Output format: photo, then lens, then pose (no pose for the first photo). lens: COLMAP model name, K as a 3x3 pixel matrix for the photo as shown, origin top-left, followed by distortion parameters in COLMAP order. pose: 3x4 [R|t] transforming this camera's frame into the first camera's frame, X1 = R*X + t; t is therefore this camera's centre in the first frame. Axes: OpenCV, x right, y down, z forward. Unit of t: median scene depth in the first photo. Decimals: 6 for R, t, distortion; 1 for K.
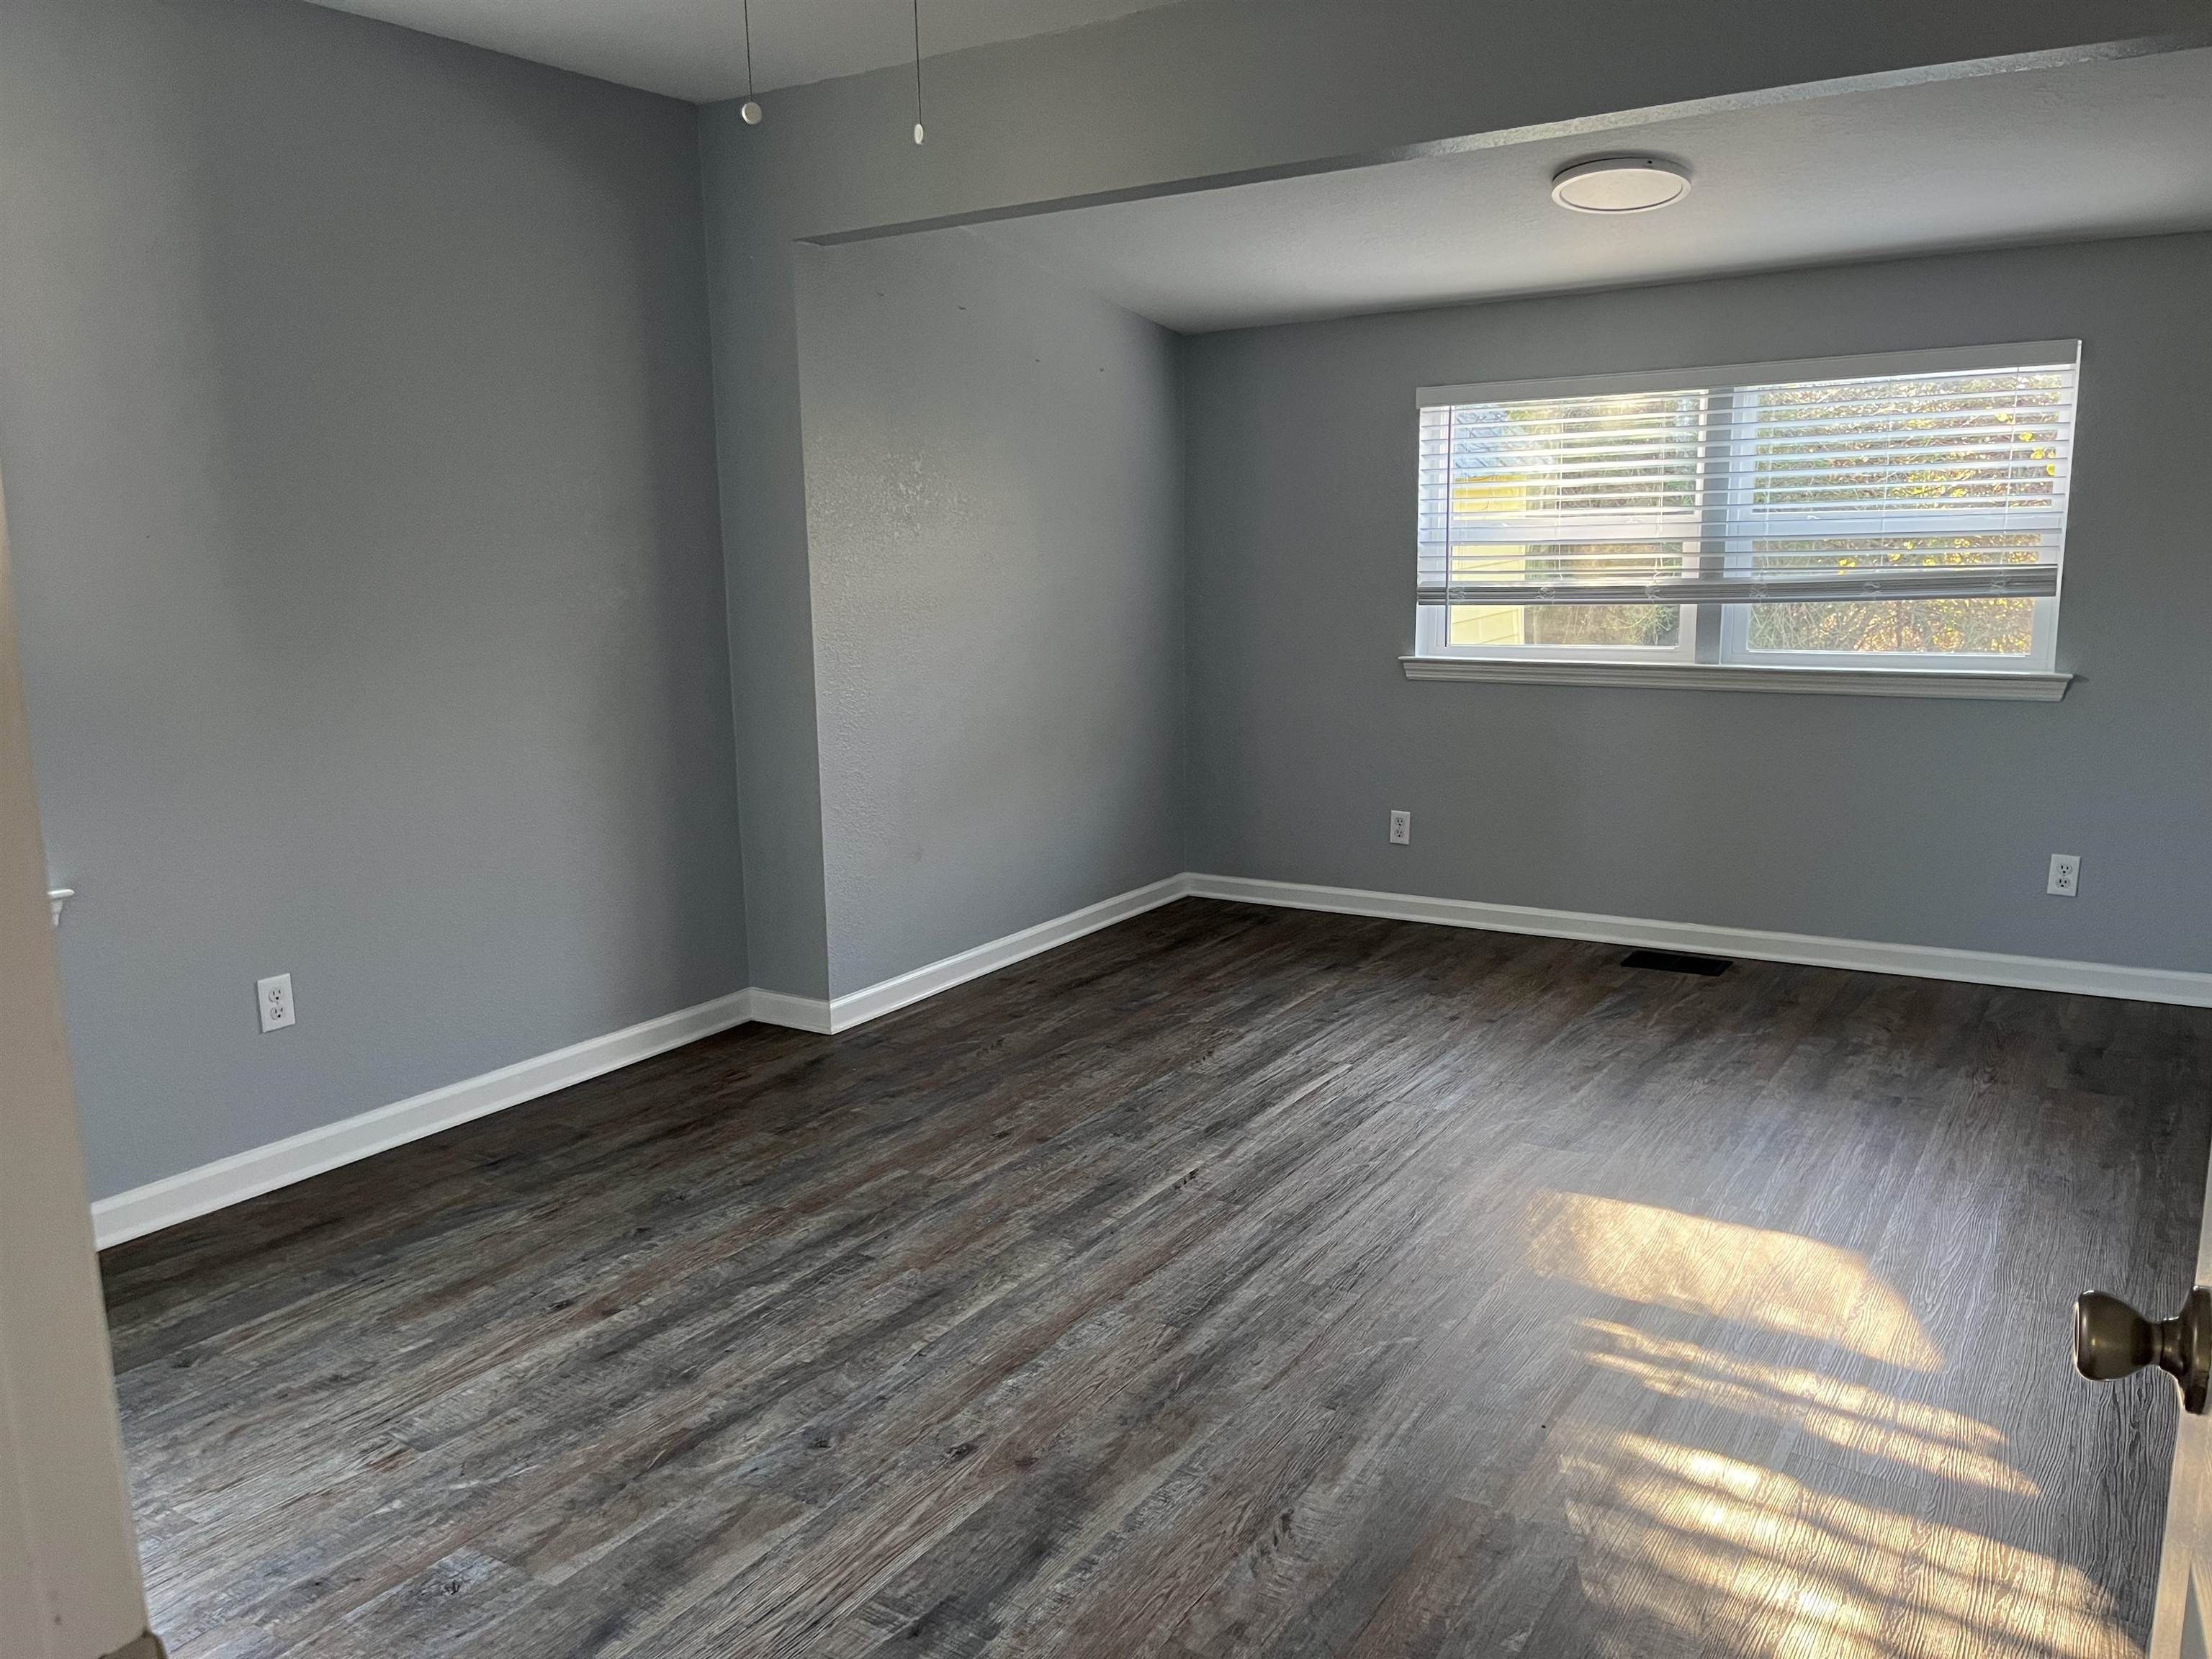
lens RADIAL K [[1622.7, 0, 1106.0], [0, 1622.7, 829.5], [0, 0, 1]] dist [0.077711, 0.000825]
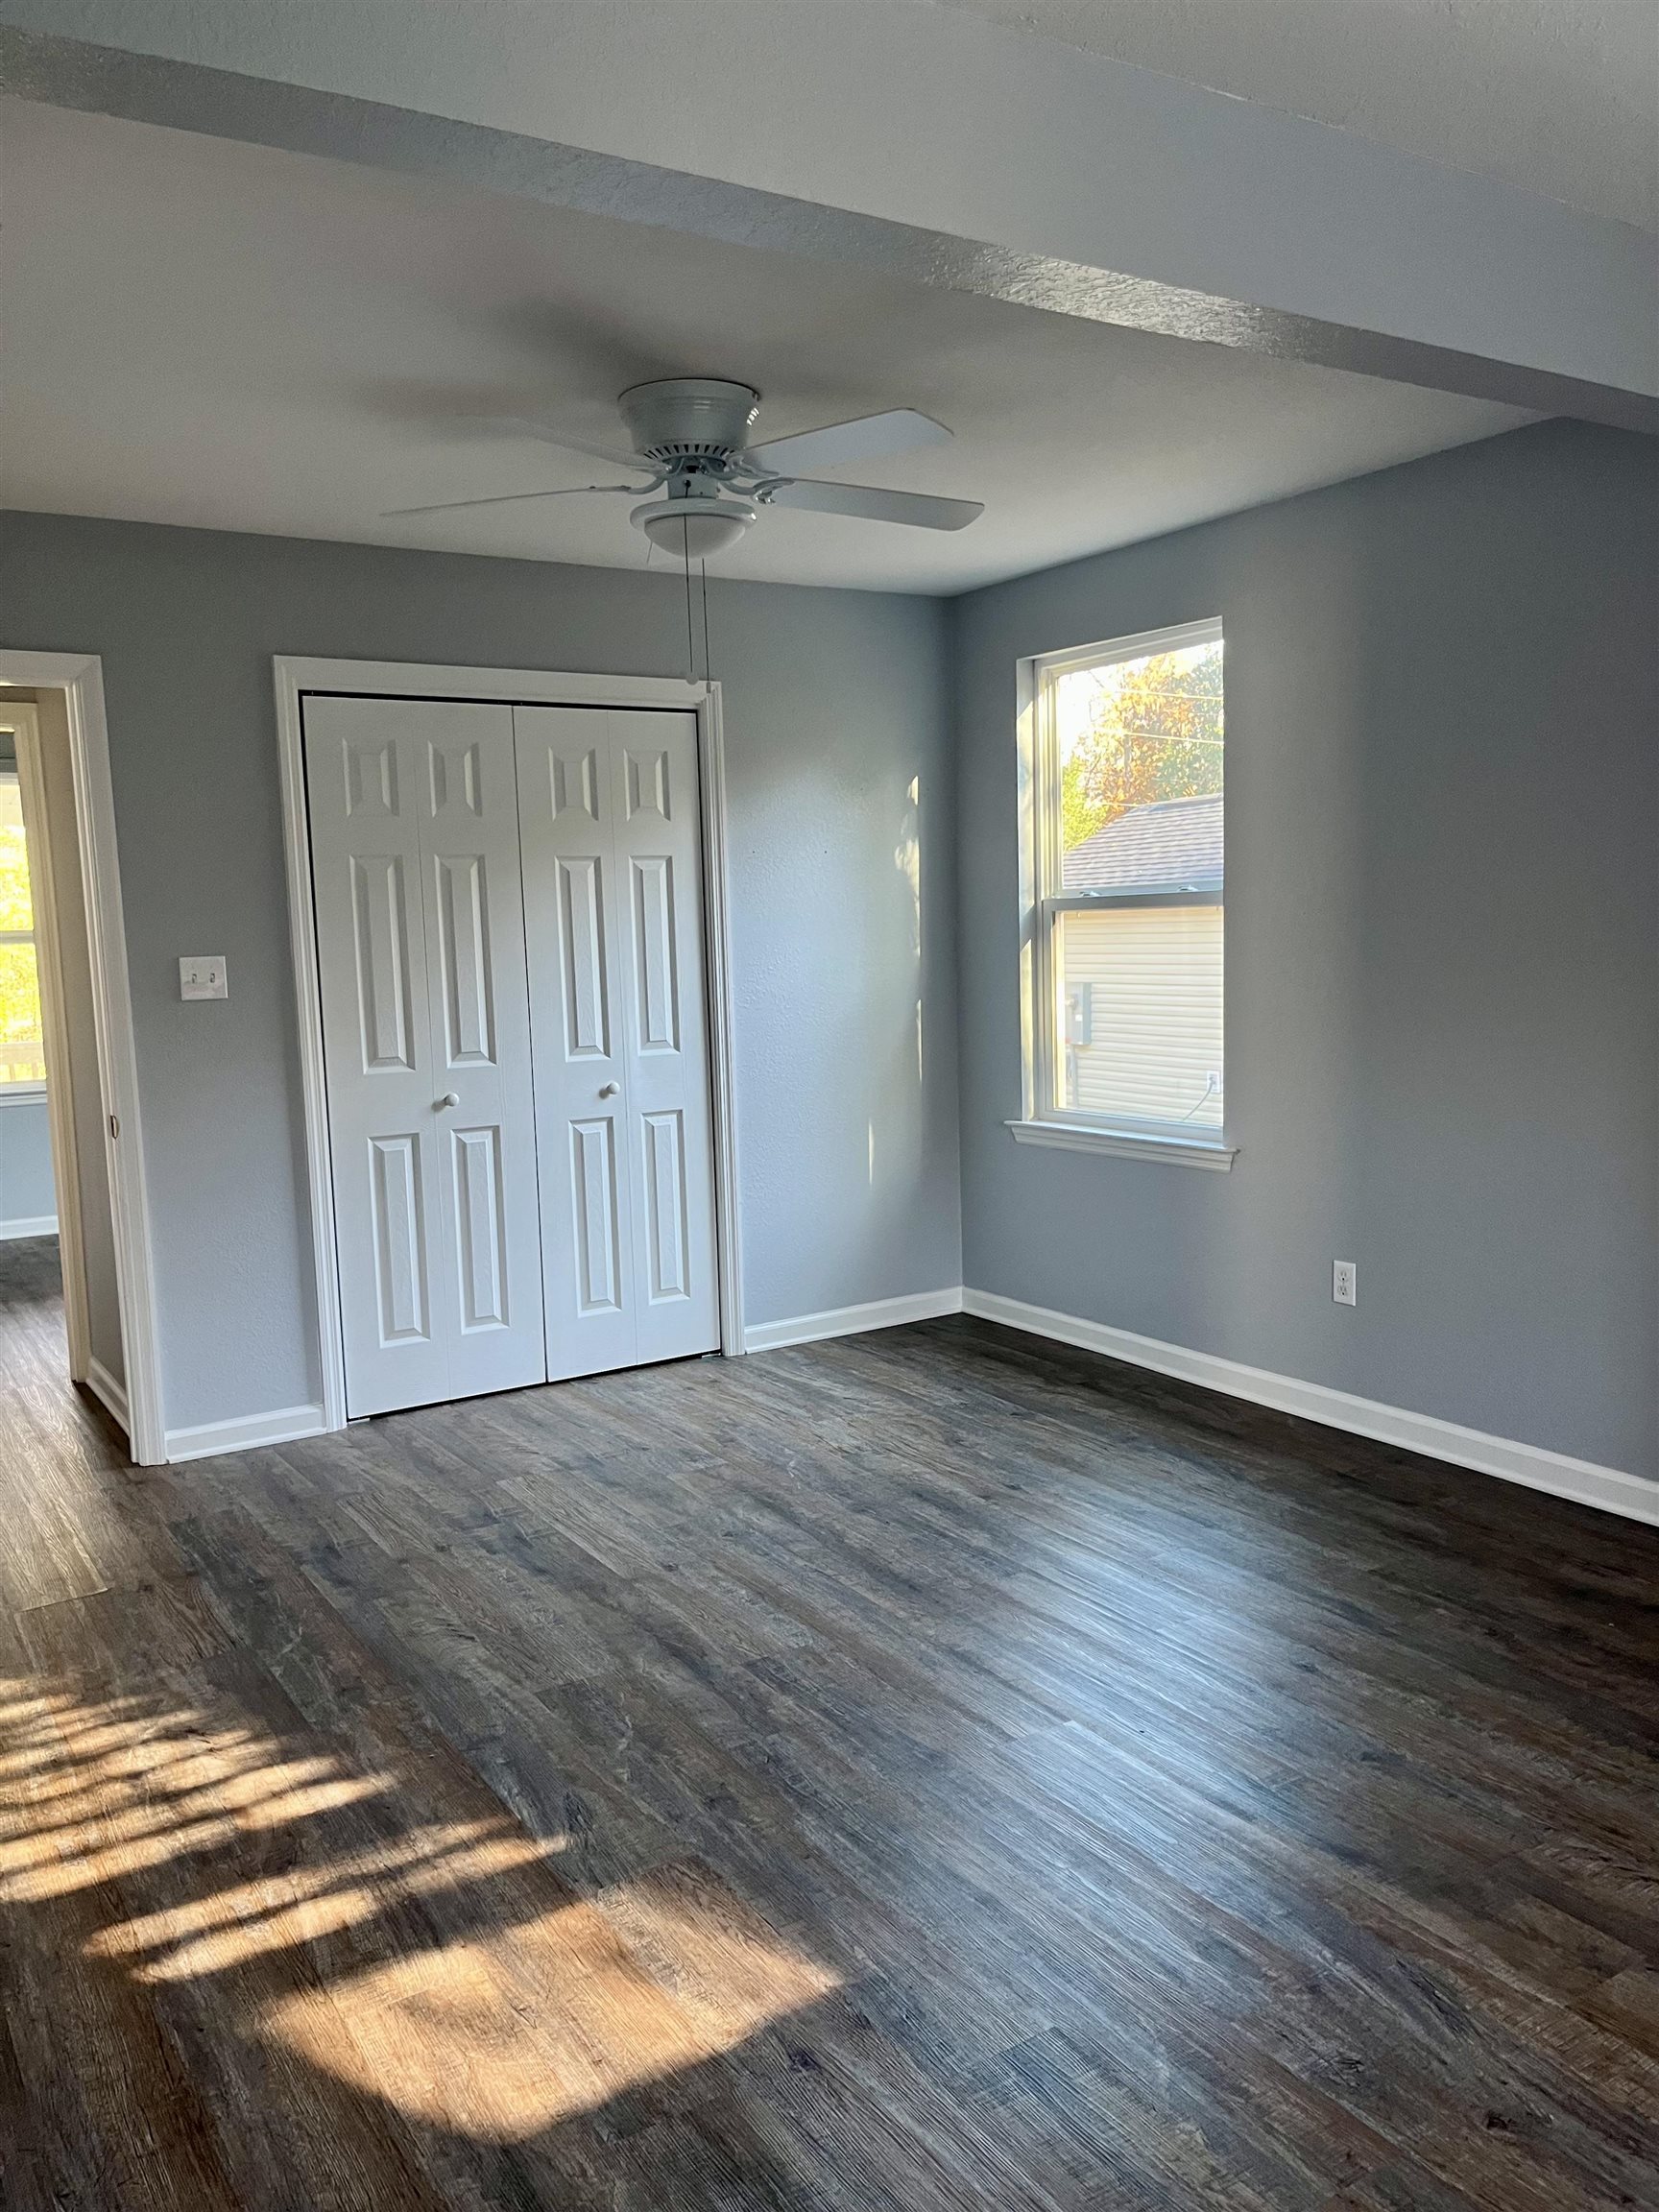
lens RADIAL K [[1685.0, 0, 829.5], [0, 1685.0, 1106.0], [0, 0, 1]] dist [0.039000, -0.046674]
pose [[-0.390803, 0.140994, -0.909612, 1.047183], [-0.131755, 0.969455, 0.206876, -0.313635], [0.910996, 0.200693, -0.360290, 1.420976]]
